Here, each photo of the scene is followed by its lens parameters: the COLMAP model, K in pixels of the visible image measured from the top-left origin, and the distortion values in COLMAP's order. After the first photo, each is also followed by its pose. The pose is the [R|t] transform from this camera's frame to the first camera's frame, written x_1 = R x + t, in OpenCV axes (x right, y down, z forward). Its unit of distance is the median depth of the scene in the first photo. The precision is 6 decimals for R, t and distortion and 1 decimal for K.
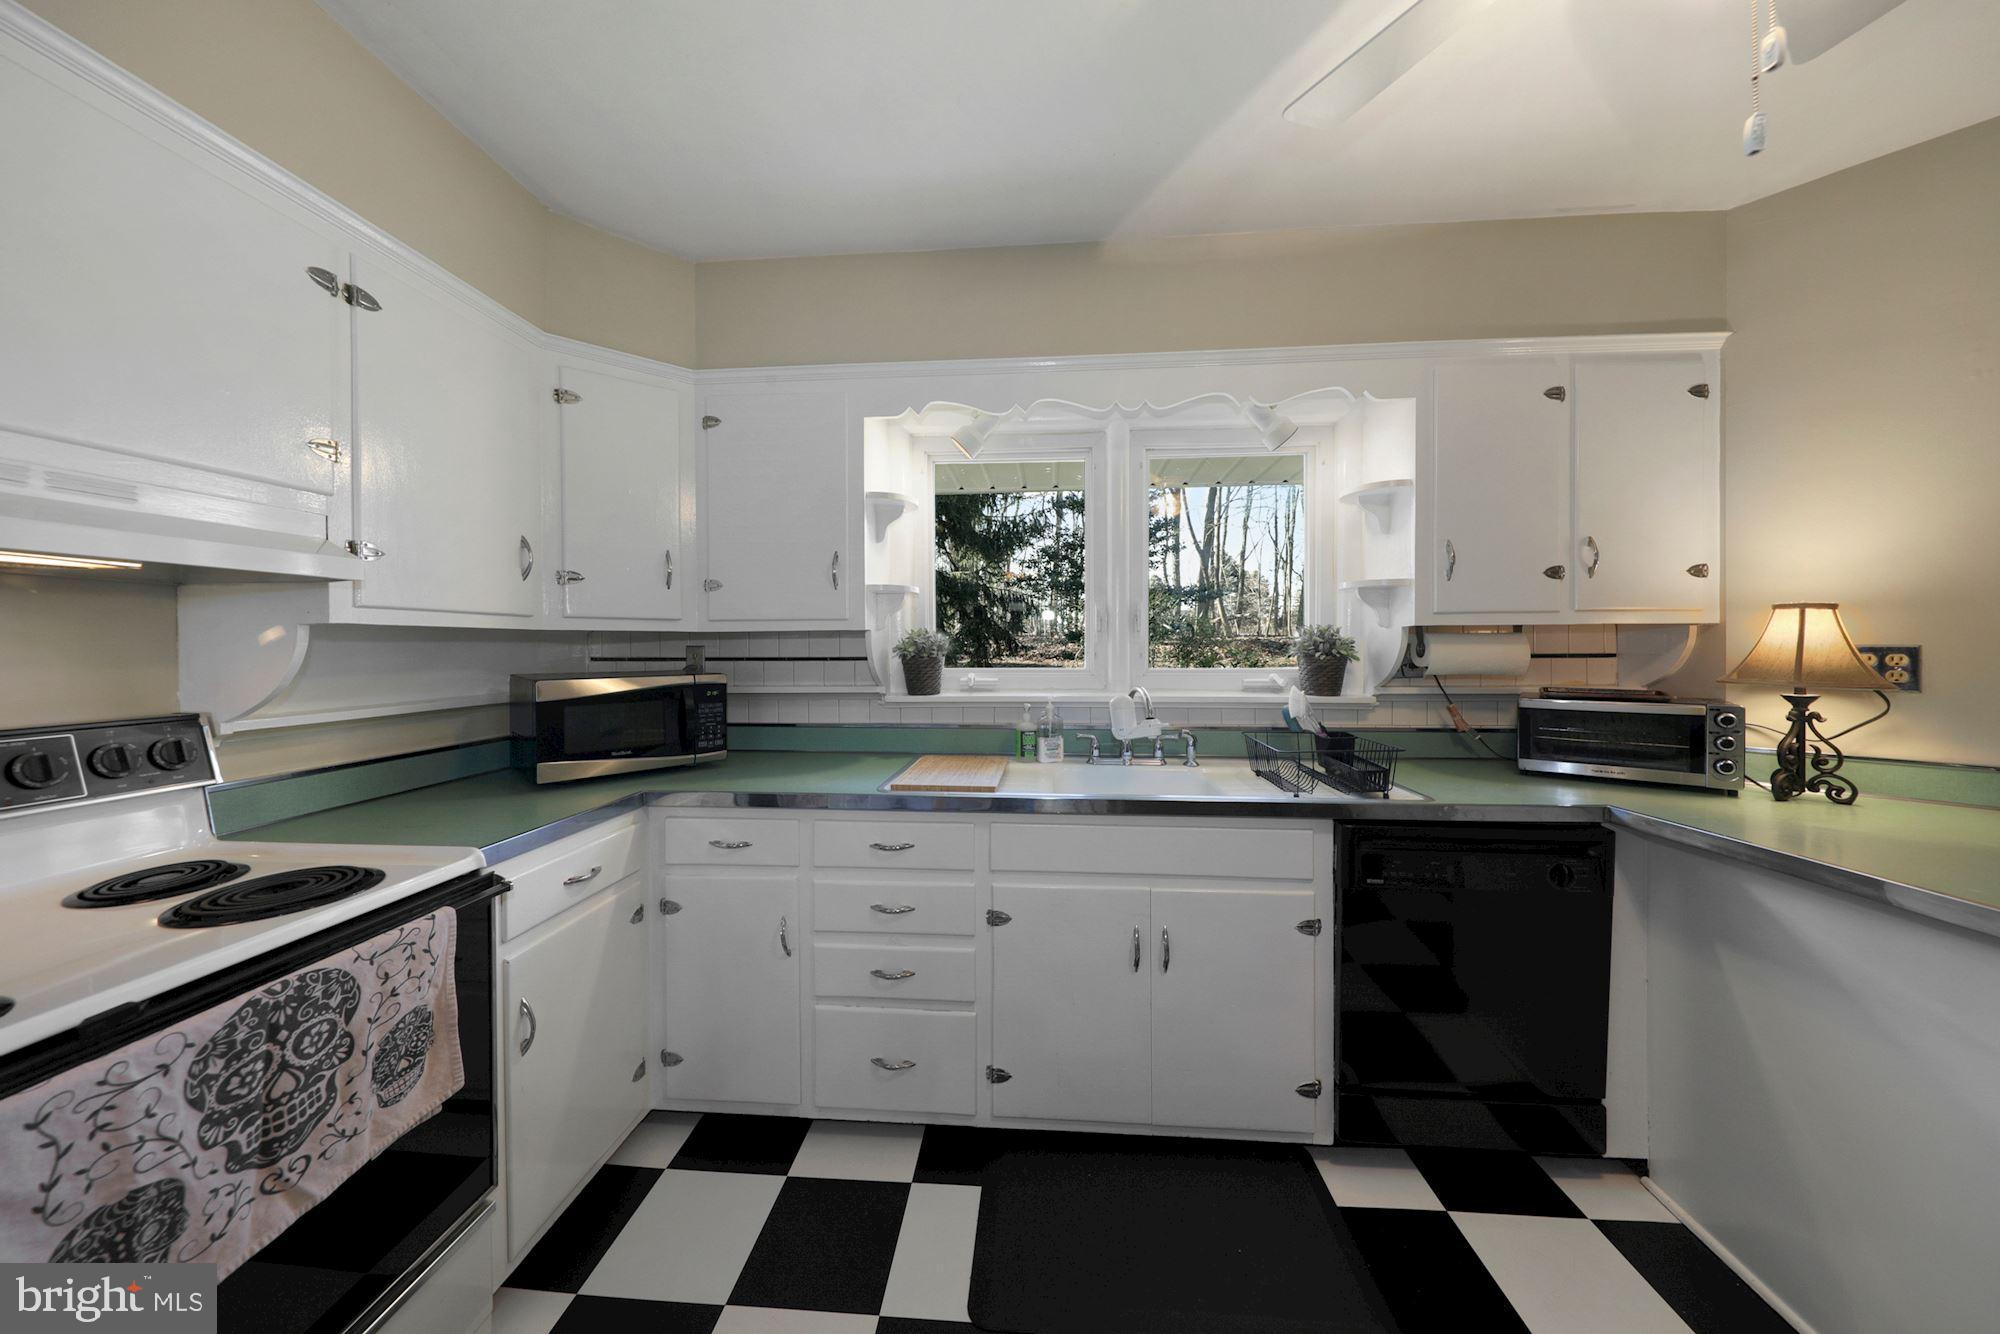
lens RADIAL K [[656.0, 0, 1000.0], [0, 656.0, 648.0], [0, 0, 1]] dist [-0.001080, -0.001581]
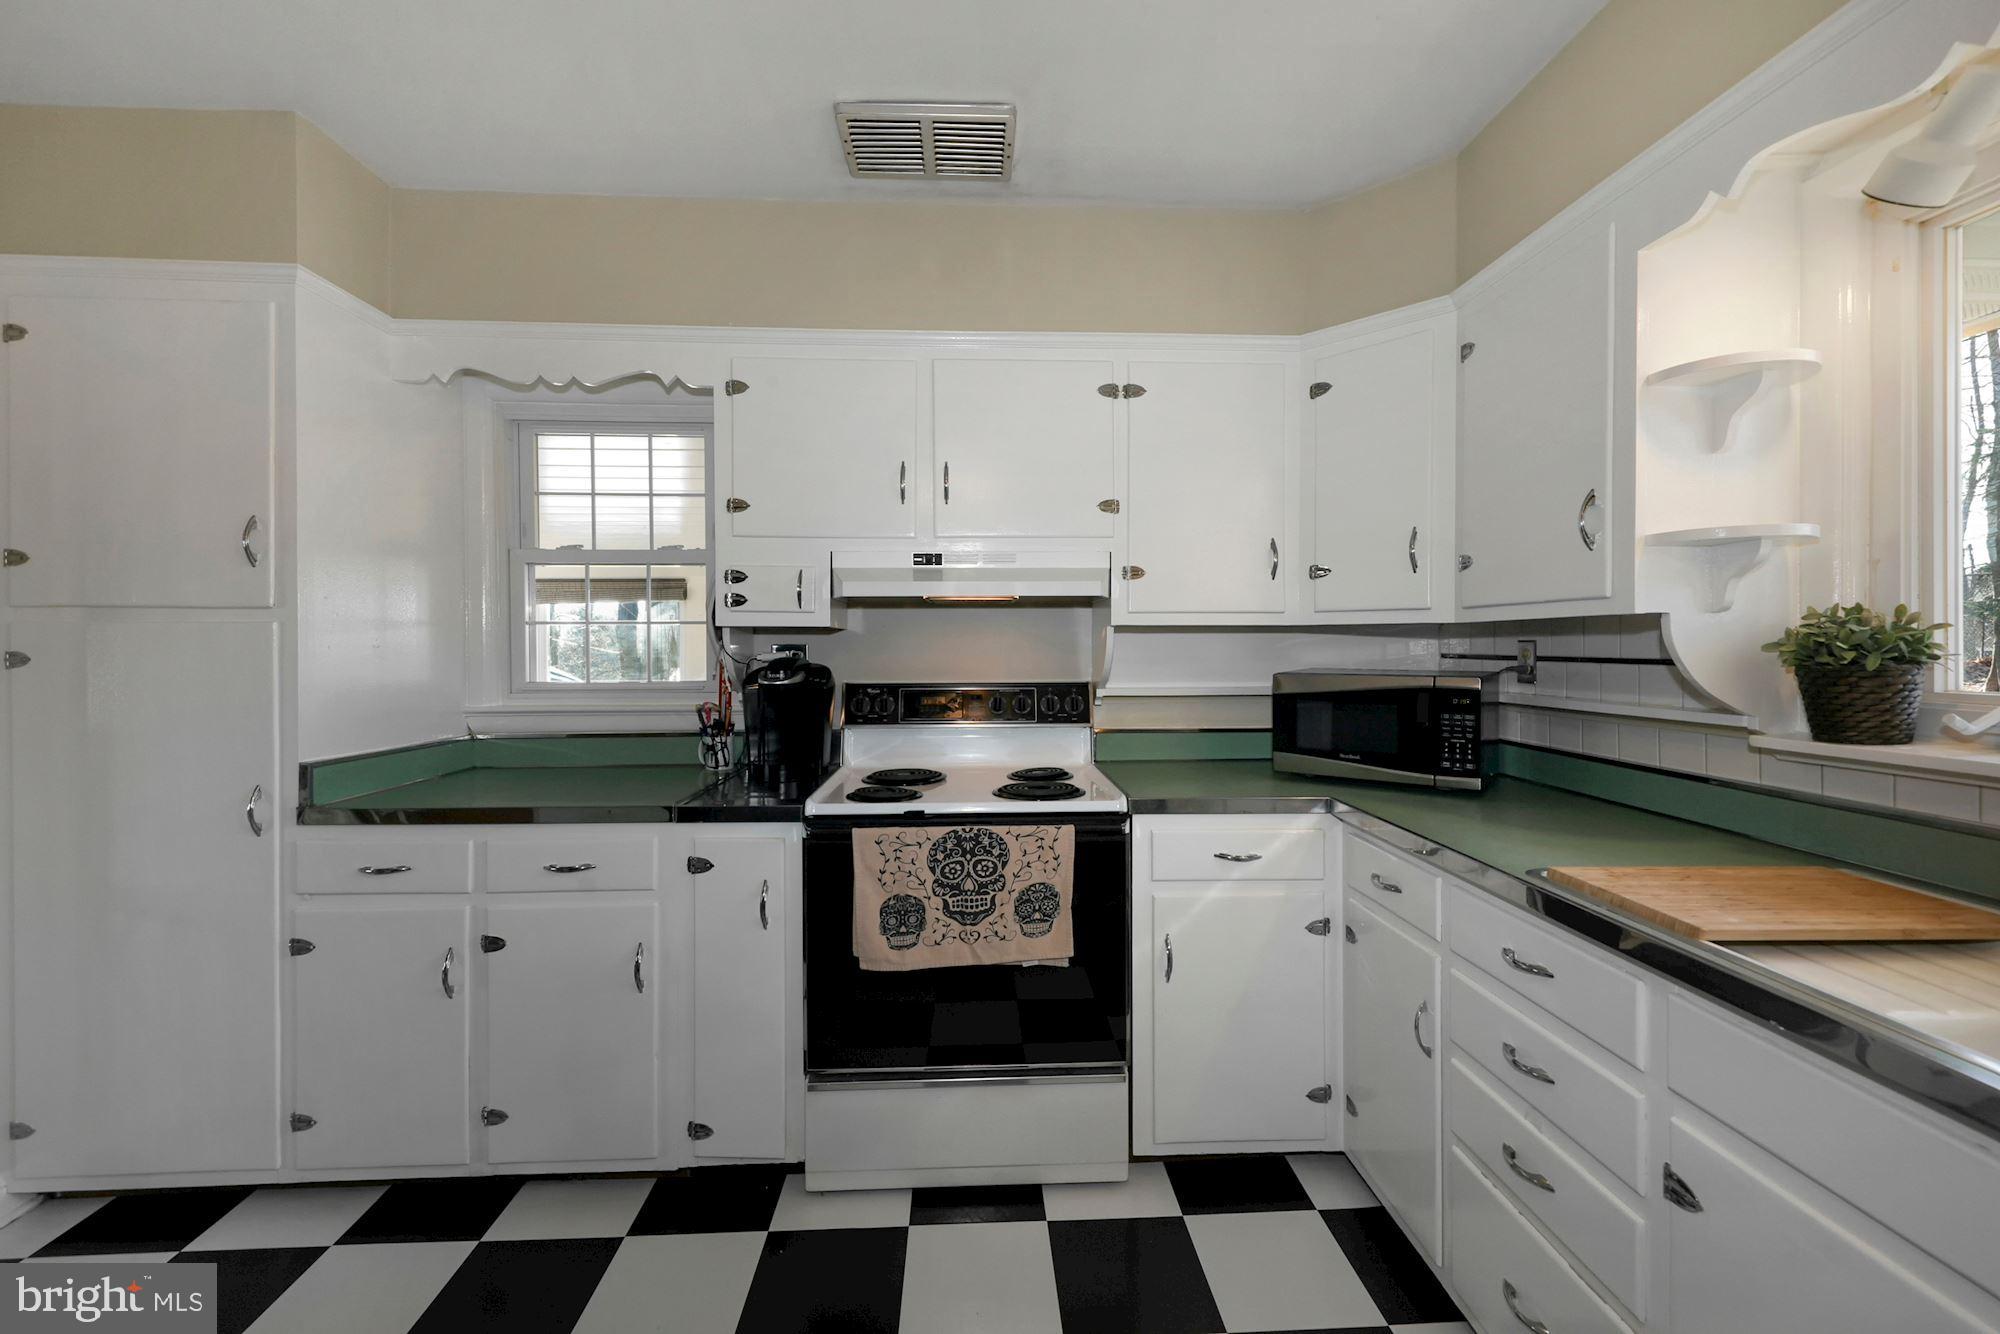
lens RADIAL K [[804.8, 0, 1004.3], [0, 804.8, 652.1], [0, 0, 1]] dist [0.021336, -0.000075]
pose [[0.107662, 0.013114, -0.994101, 0.951097], [-0.004412, 0.999909, 0.012713, 0.000024], [0.994178, 0.003017, 0.107710, 0.731045]]
